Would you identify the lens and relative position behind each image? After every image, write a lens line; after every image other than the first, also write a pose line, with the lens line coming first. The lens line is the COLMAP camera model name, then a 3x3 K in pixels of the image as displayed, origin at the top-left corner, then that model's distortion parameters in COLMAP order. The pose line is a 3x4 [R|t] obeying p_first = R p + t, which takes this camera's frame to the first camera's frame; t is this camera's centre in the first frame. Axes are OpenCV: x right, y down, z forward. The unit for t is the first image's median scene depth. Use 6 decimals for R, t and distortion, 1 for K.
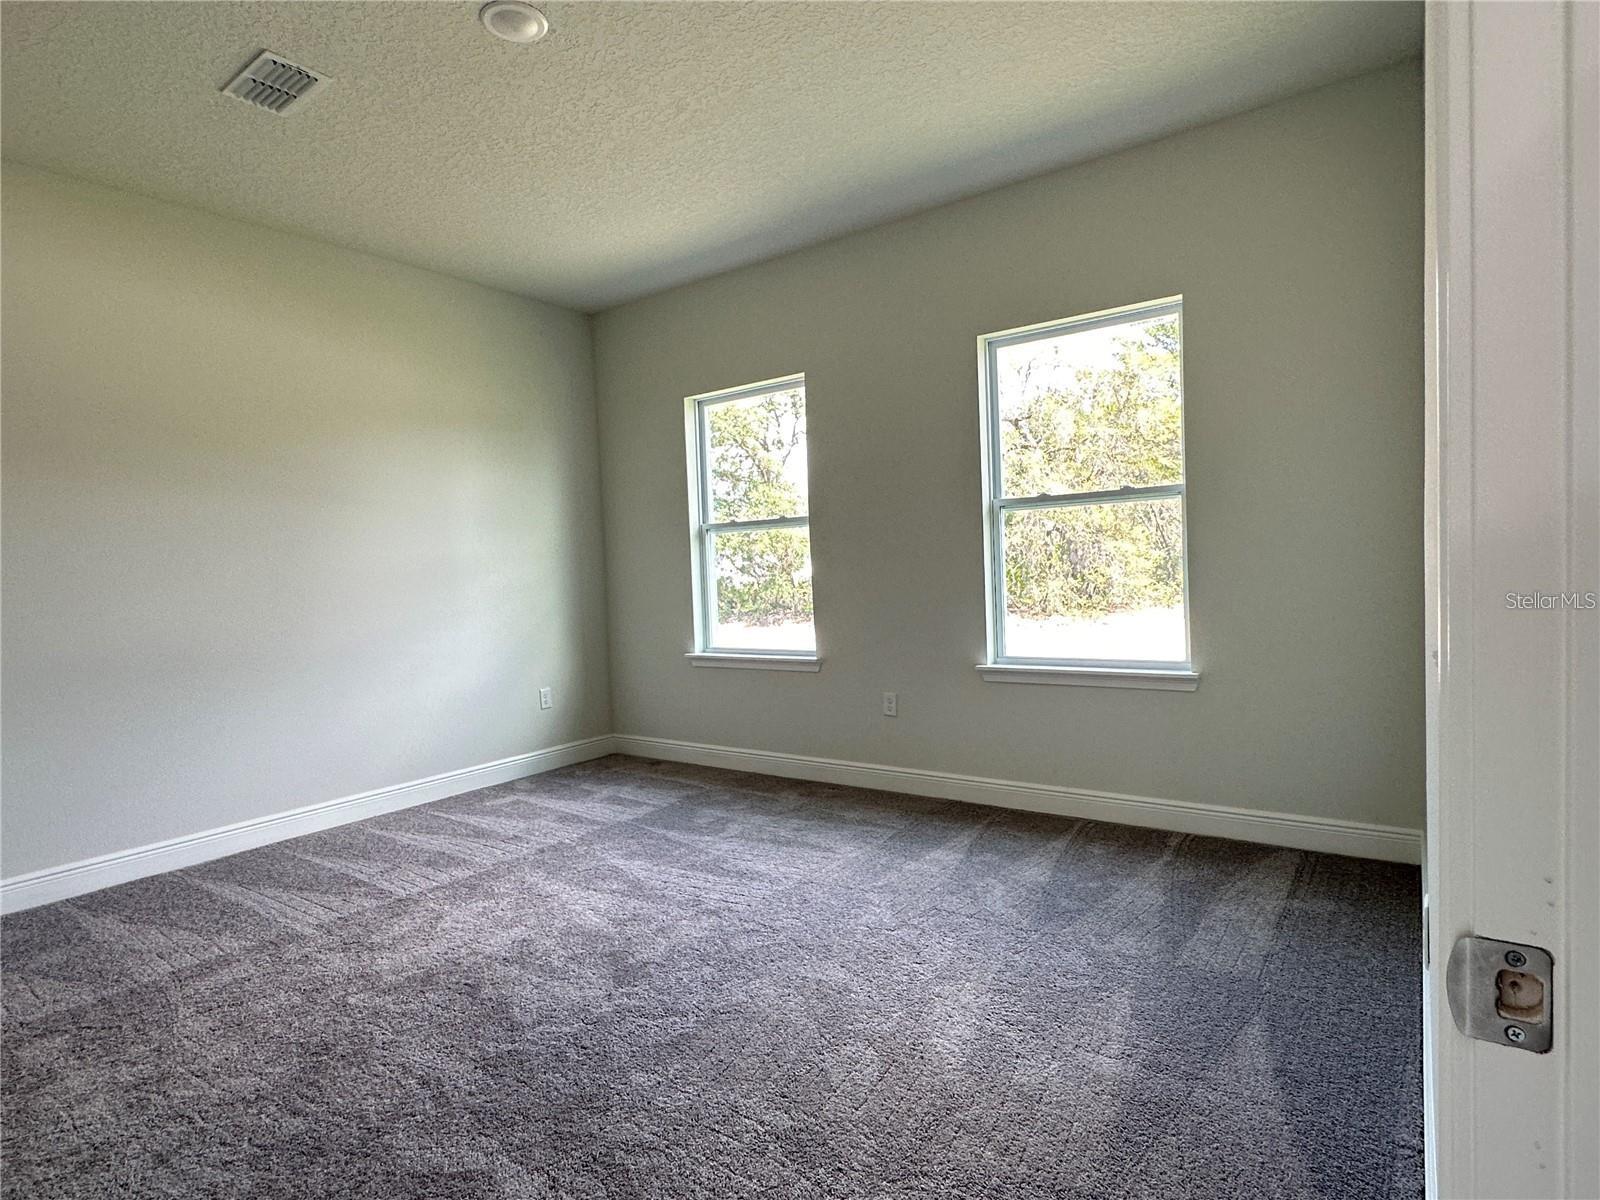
lens RADIAL K [[852.1, 0, 764.3], [0, 852.1, 589.0], [0, 0, 1]] dist [-0.001499, 0.000071]
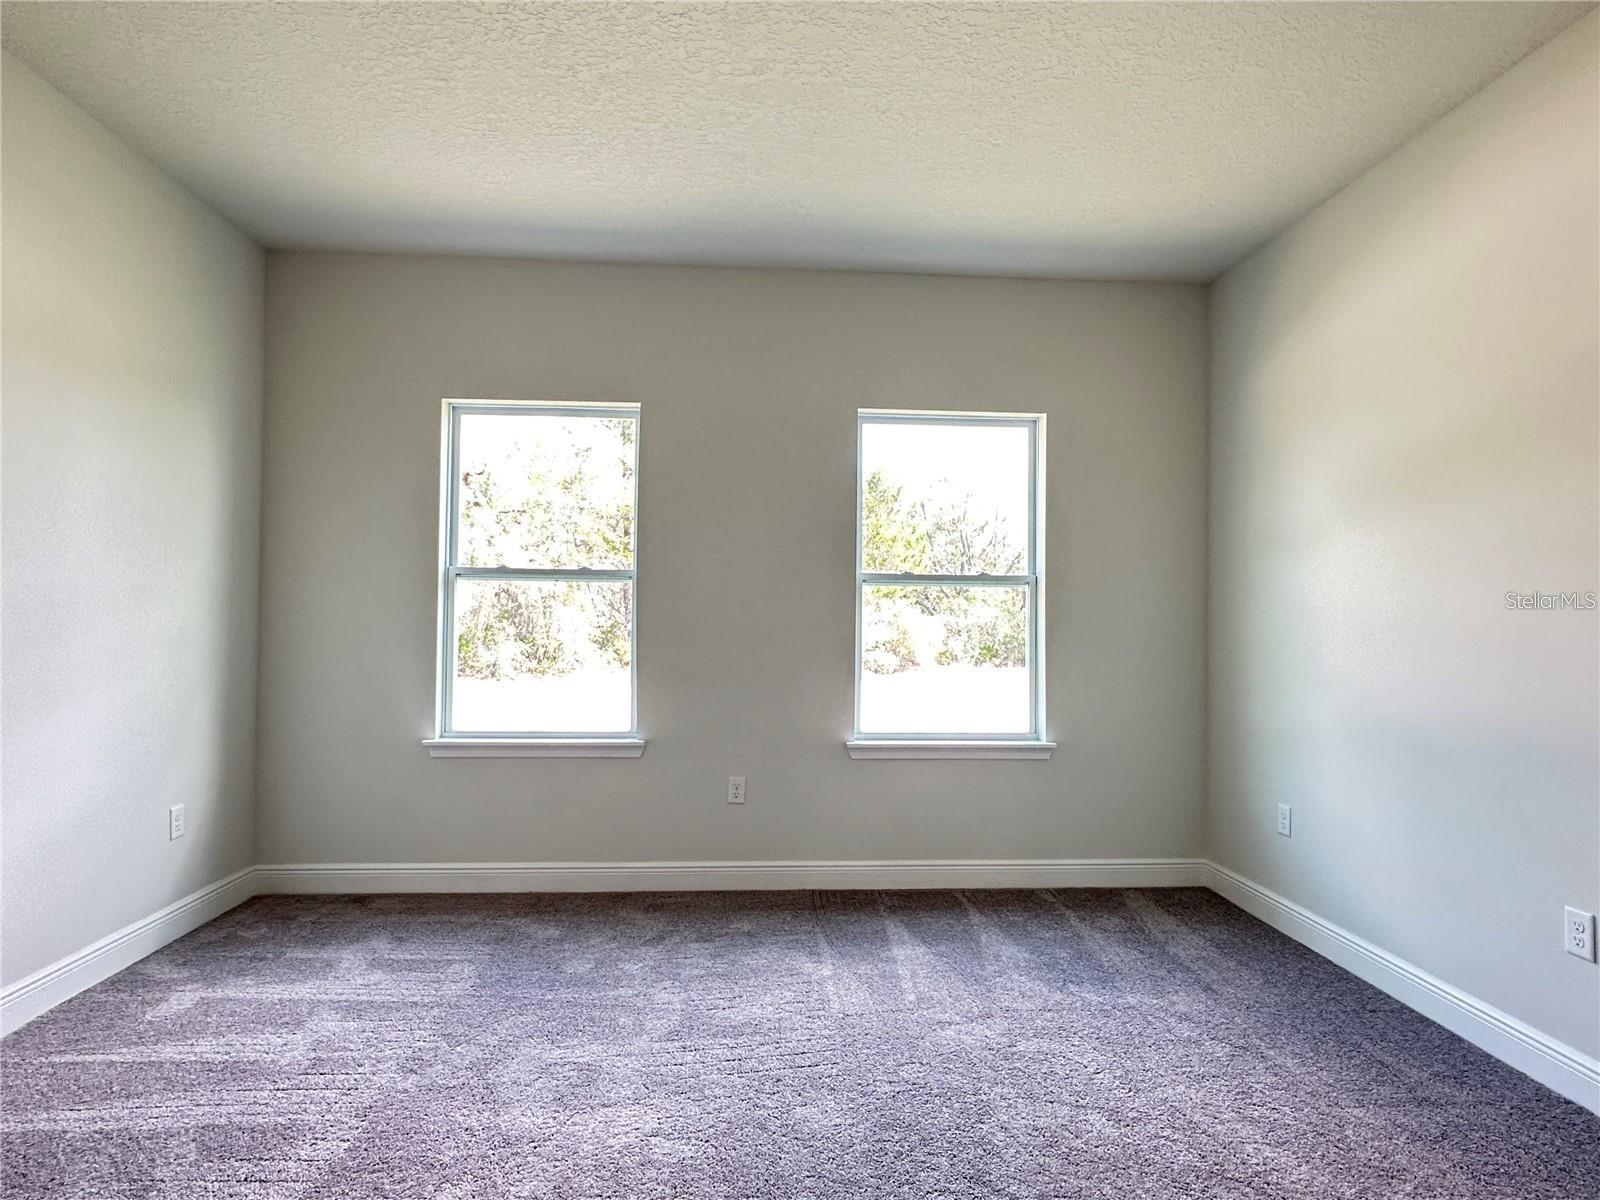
lens RADIAL K [[852.1, 0, 794.3], [0, 852.1, 601.2], [0, 0, 1]] dist [-0.001499, 0.000071]
pose [[0.762346, 0.069763, 0.643399, -0.384311], [-0.025287, 0.996625, -0.078100, 0.006205], [-0.646676, 0.043269, 0.761537, 0.270571]]
